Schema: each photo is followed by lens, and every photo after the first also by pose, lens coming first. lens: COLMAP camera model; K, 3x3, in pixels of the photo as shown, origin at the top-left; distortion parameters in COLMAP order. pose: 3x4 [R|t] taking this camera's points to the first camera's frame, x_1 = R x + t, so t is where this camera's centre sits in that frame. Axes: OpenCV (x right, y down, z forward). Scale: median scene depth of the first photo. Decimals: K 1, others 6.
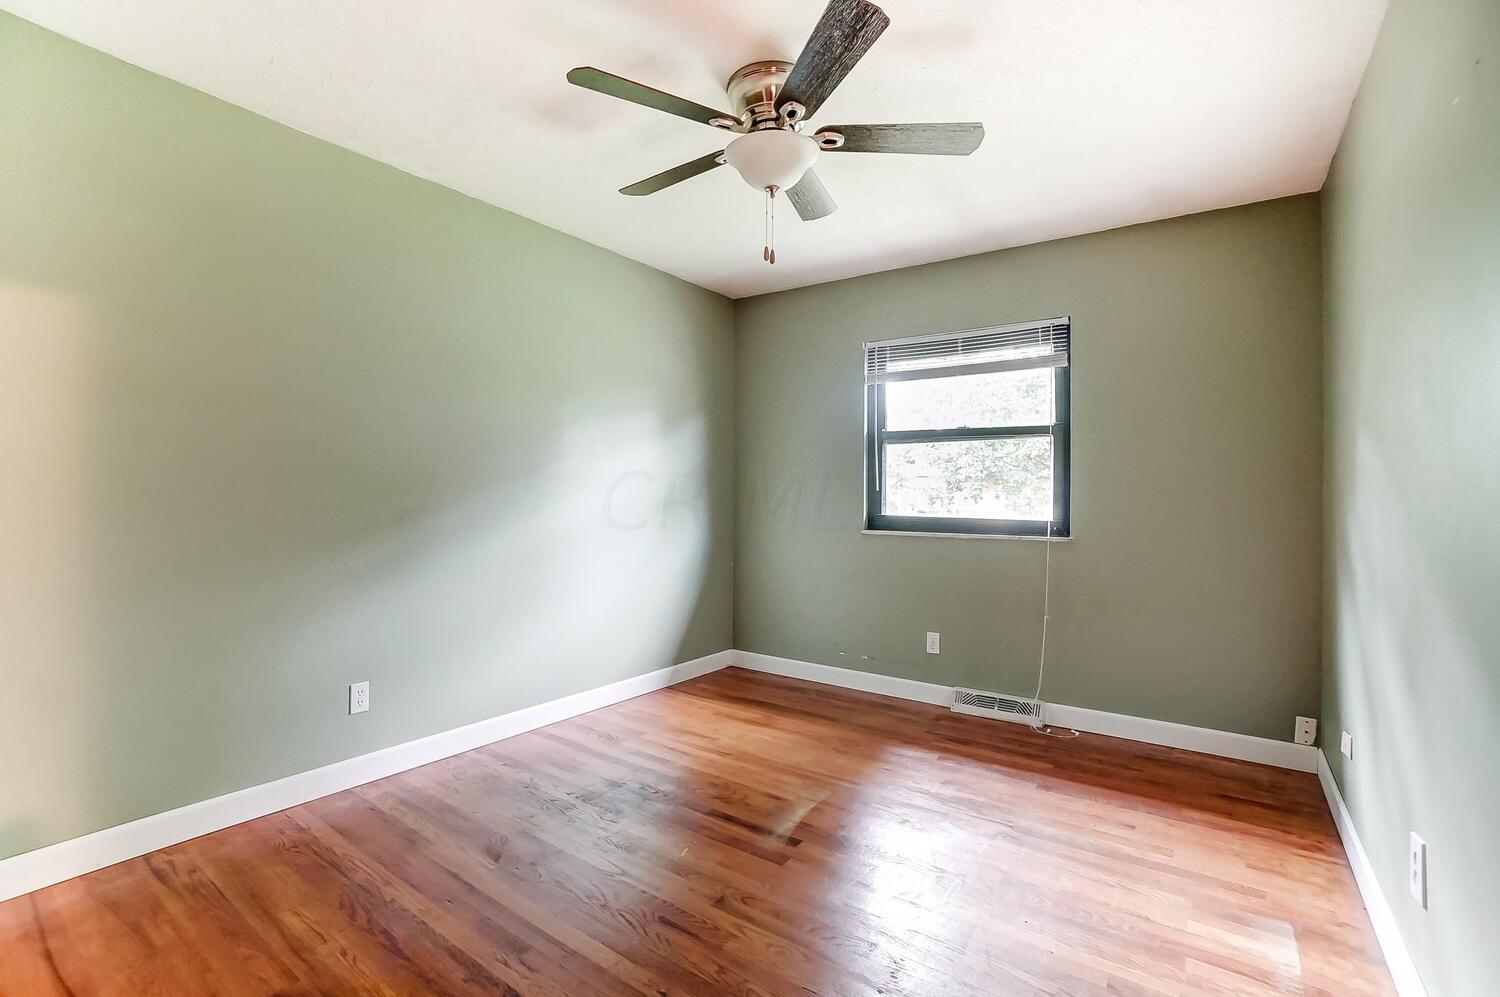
lens RADIAL K [[674.8, 0, 752.6], [0, 674.8, 496.8], [0, 0, 1]] dist [-0.054395, 0.008694]
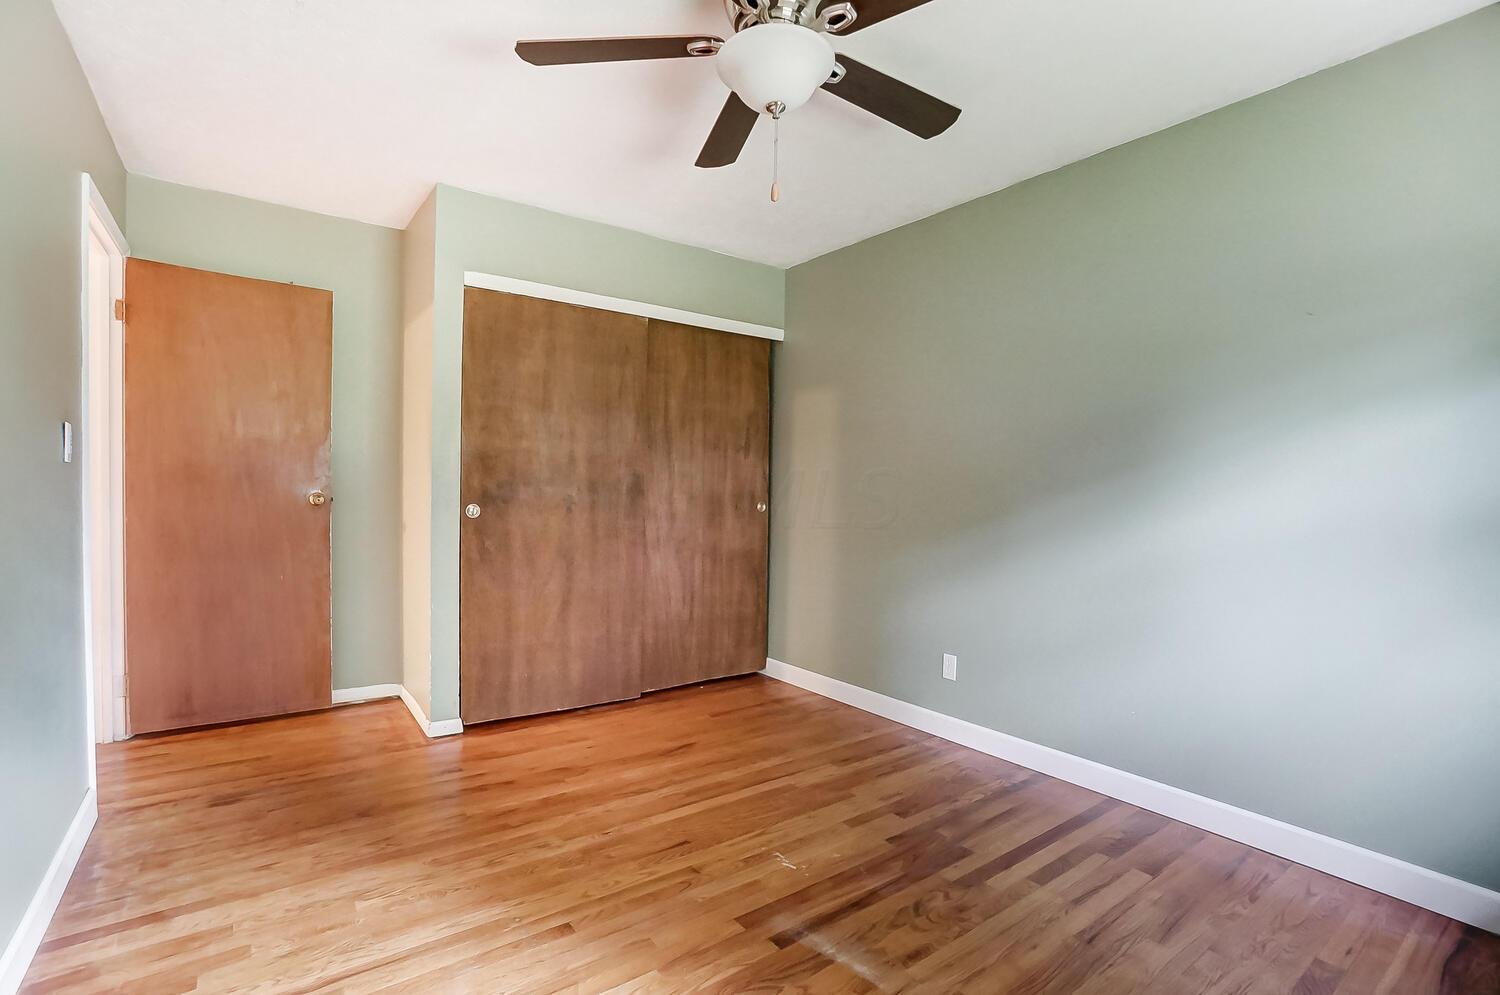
lens RADIAL K [[674.8, 0, 749.3], [0, 674.8, 500.5], [0, 0, 1]] dist [-0.054395, 0.008694]
pose [[-0.298117, -0.007859, -0.954497, 0.711089], [-0.031870, 0.999491, 0.001725, 0.009038], [0.953997, 0.030934, -0.298216, 1.039931]]
